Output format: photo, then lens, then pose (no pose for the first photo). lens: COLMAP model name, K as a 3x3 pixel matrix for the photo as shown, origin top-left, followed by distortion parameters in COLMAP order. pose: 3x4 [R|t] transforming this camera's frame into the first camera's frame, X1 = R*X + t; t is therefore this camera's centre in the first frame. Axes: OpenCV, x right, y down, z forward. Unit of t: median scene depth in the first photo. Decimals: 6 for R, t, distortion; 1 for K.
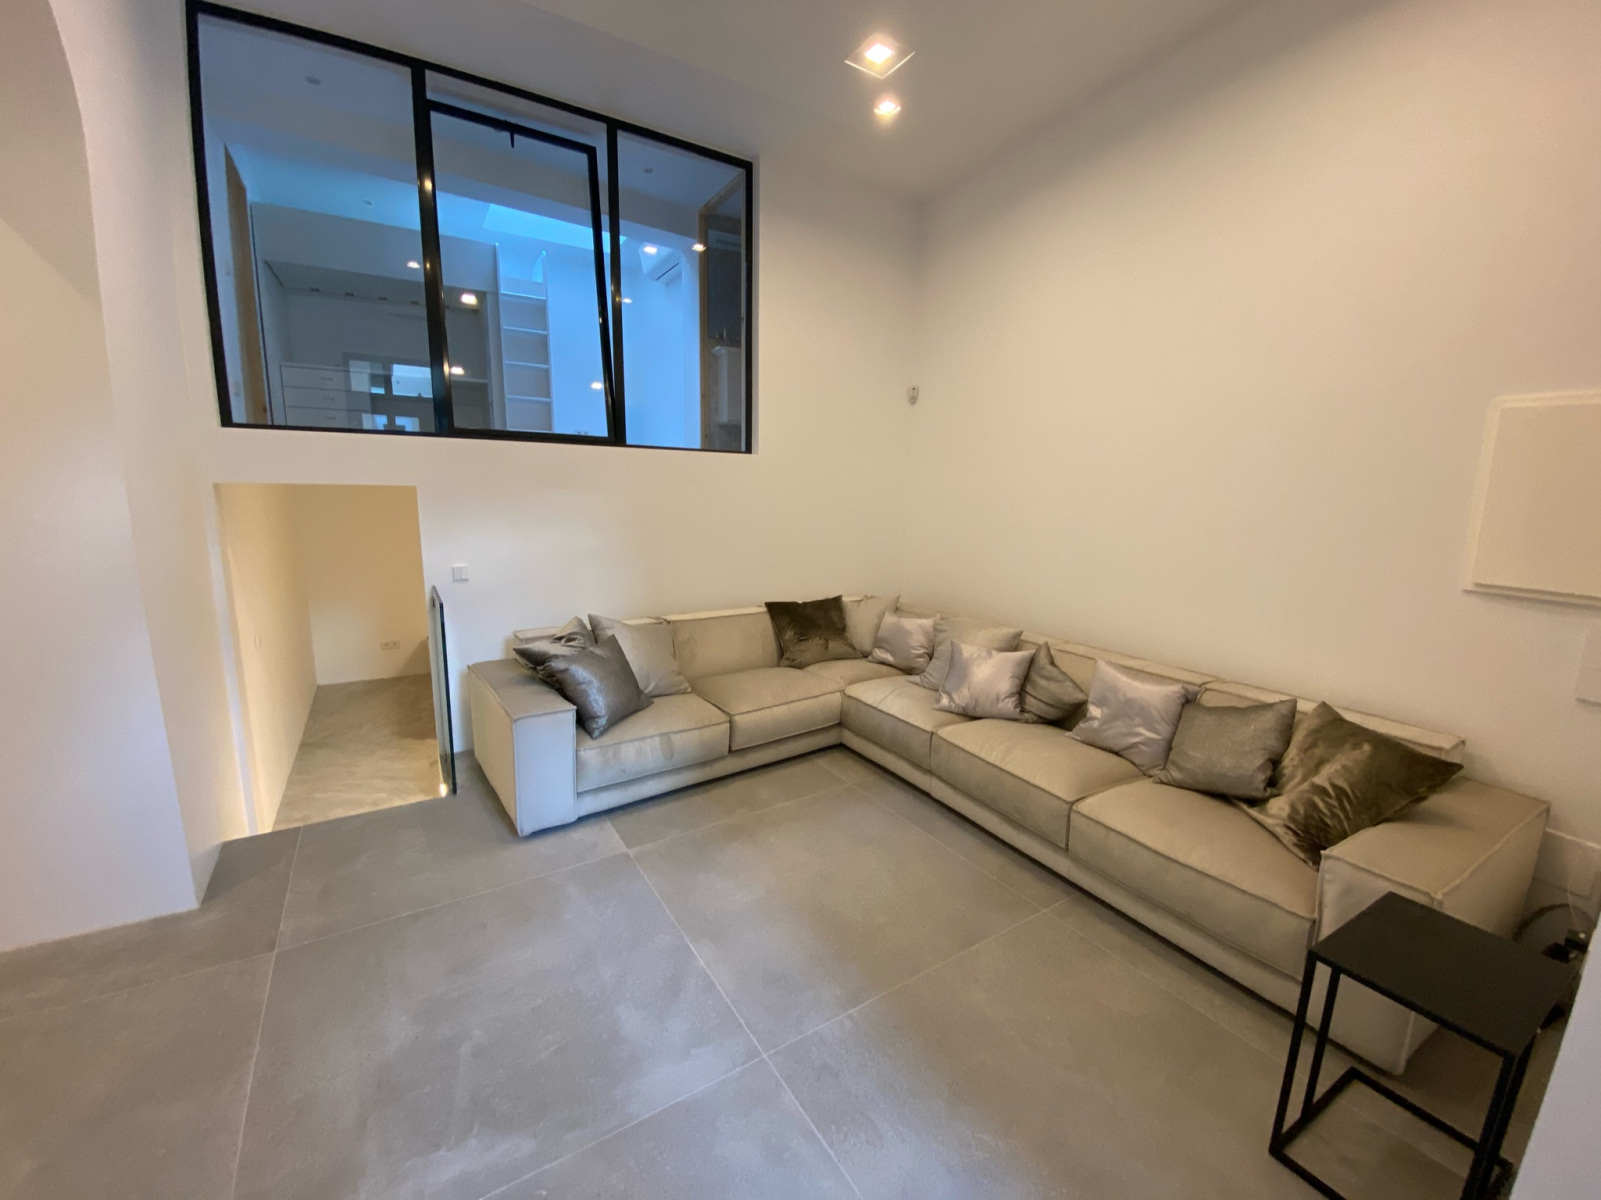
lens RADIAL K [[639.9, 0, 797.0], [0, 639.9, 603.3], [0, 0, 1]] dist [0.006654, -0.014128]
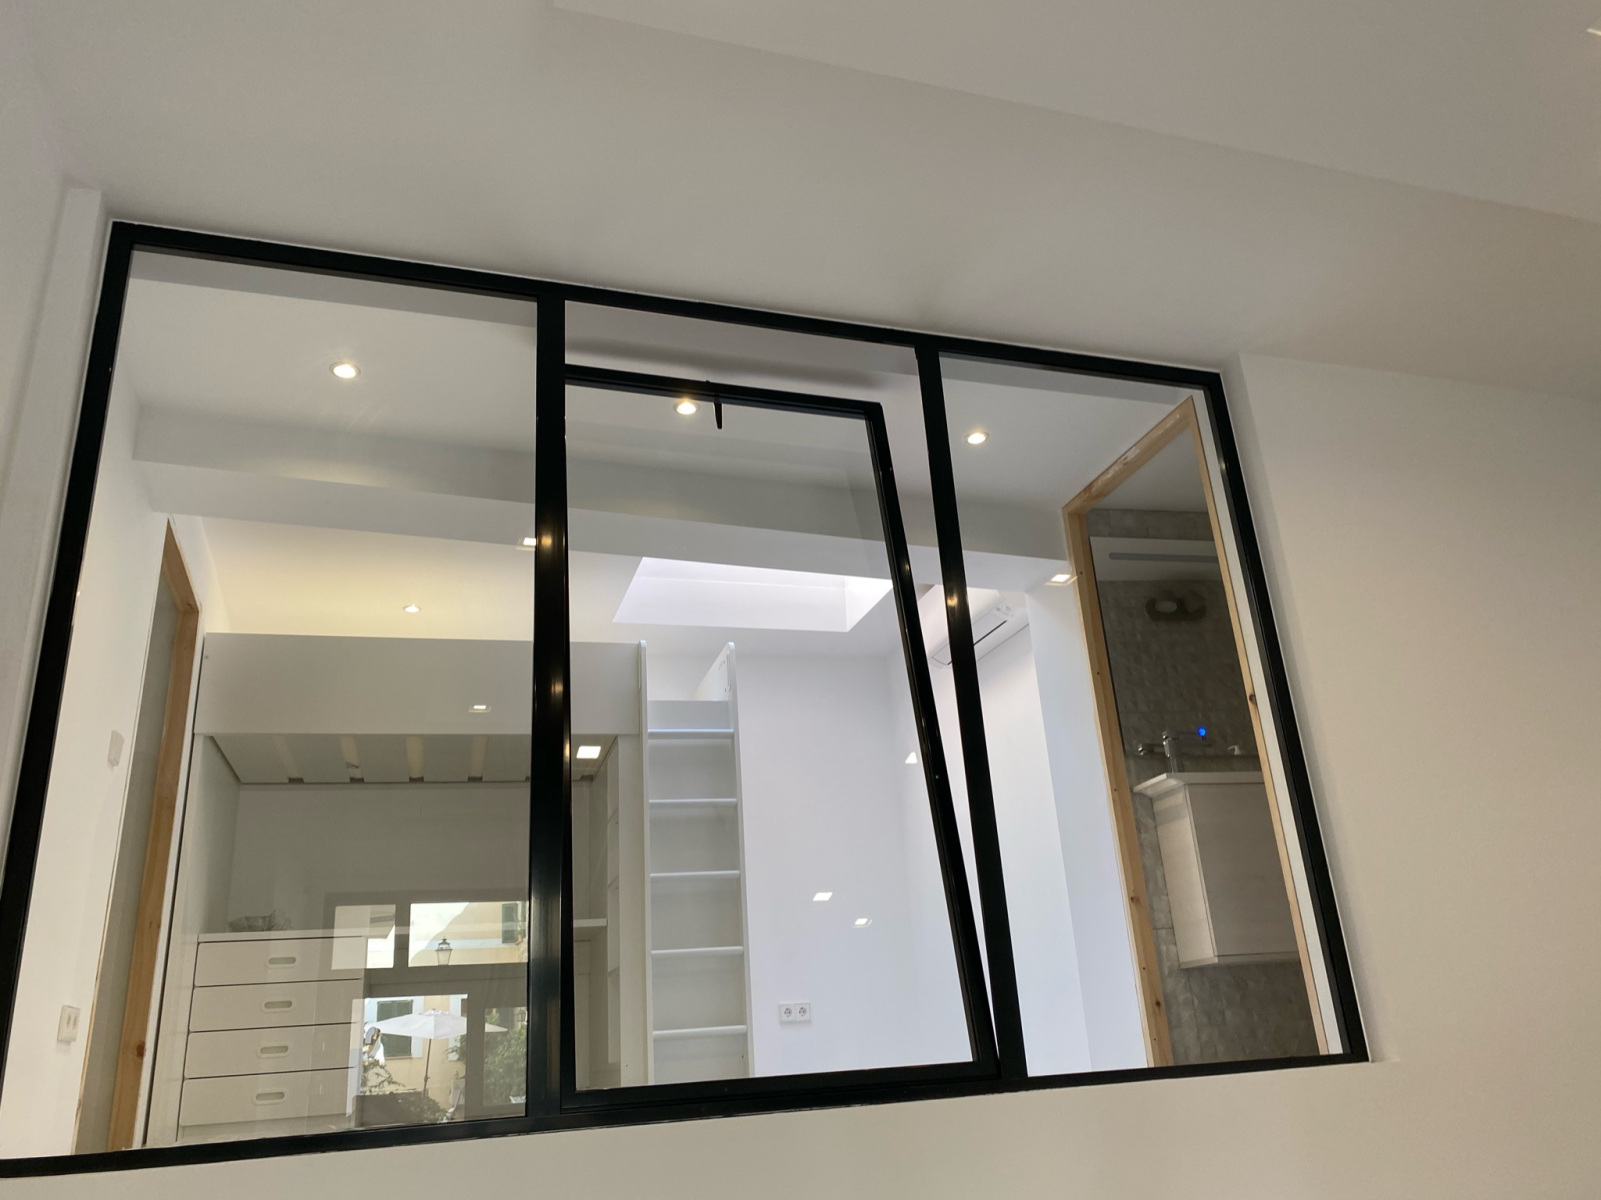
lens RADIAL K [[1206.4, 0, 807.0], [0, 1206.4, 606.3], [0, 0, 1]] dist [0.004023, 0.000360]
pose [[0.968171, -0.163994, -0.189082, -0.223531], [0.047601, 0.862302, -0.504153, -0.151437], [0.245723, 0.479106, 0.842661, 0.318689]]
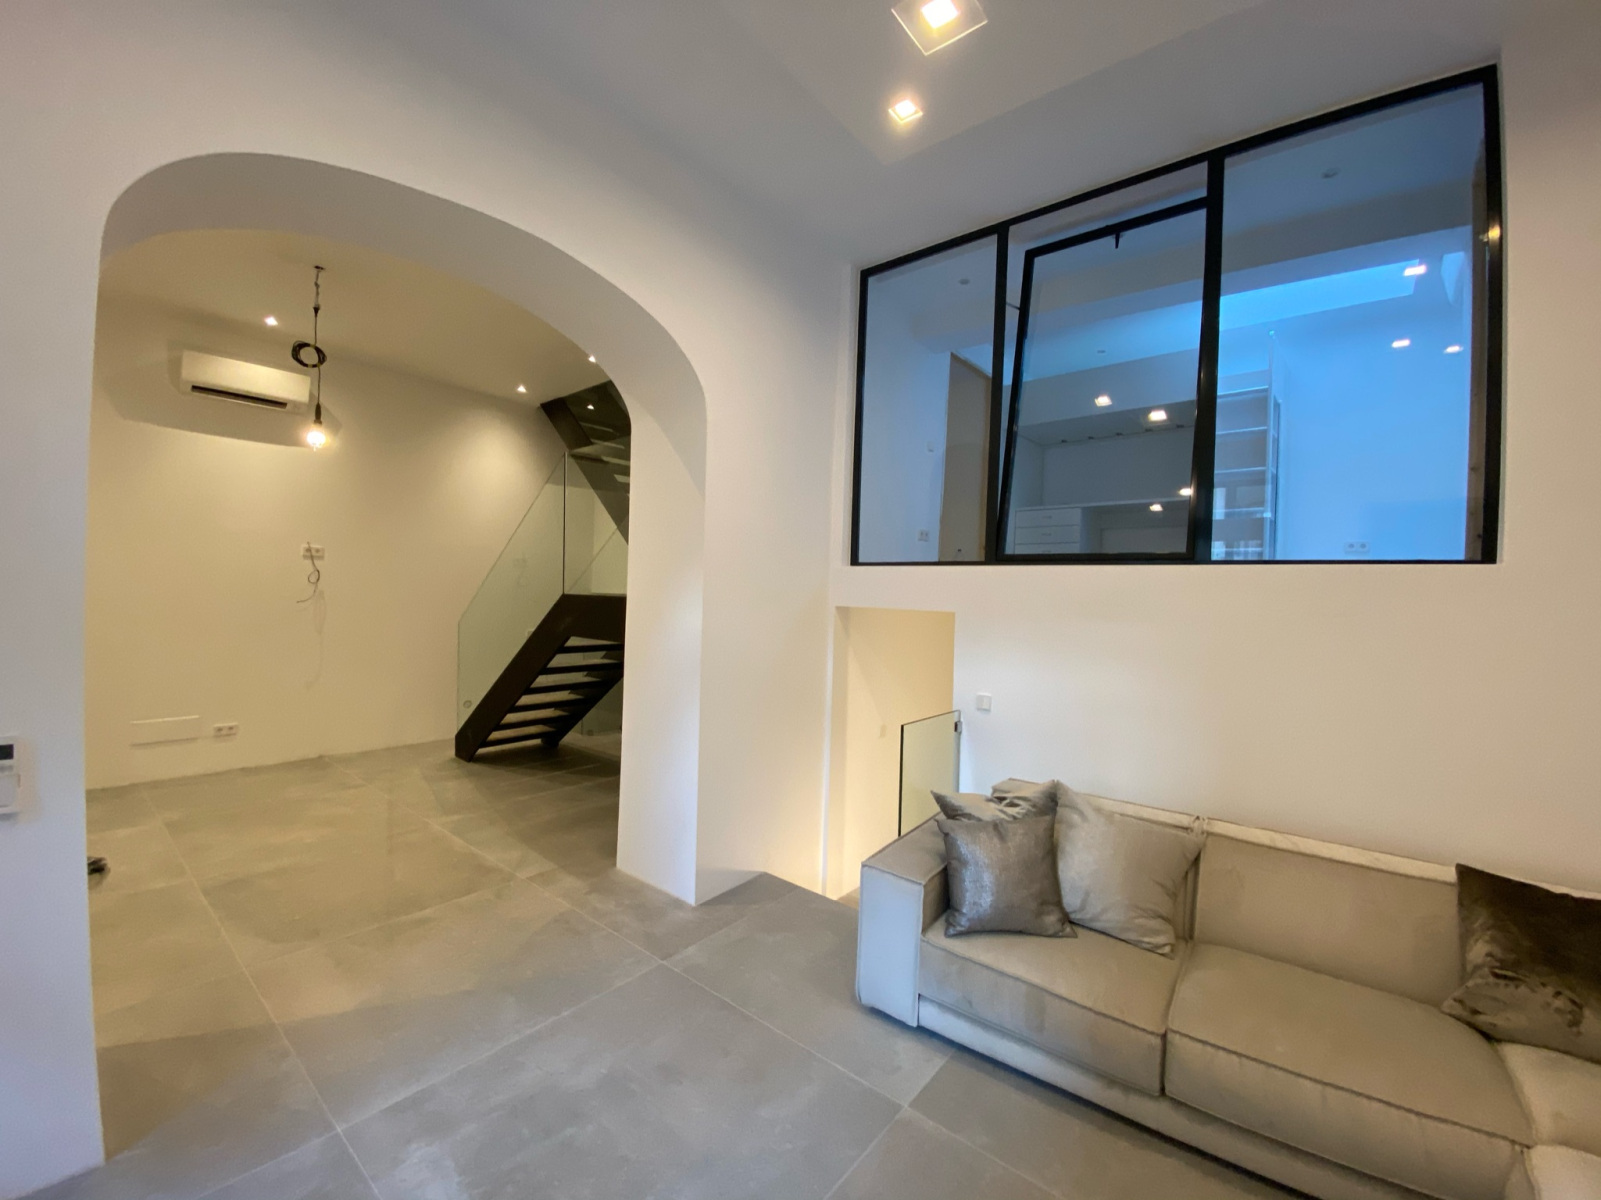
lens RADIAL K [[639.9, 0, 797.0], [0, 639.9, 603.3], [0, 0, 1]] dist [0.006654, -0.014128]
pose [[0.317662, 0.008416, -0.948167, 0.256951], [-0.191838, 0.979852, -0.055573, -0.075891], [0.928595, 0.199548, 0.312876, 0.364479]]
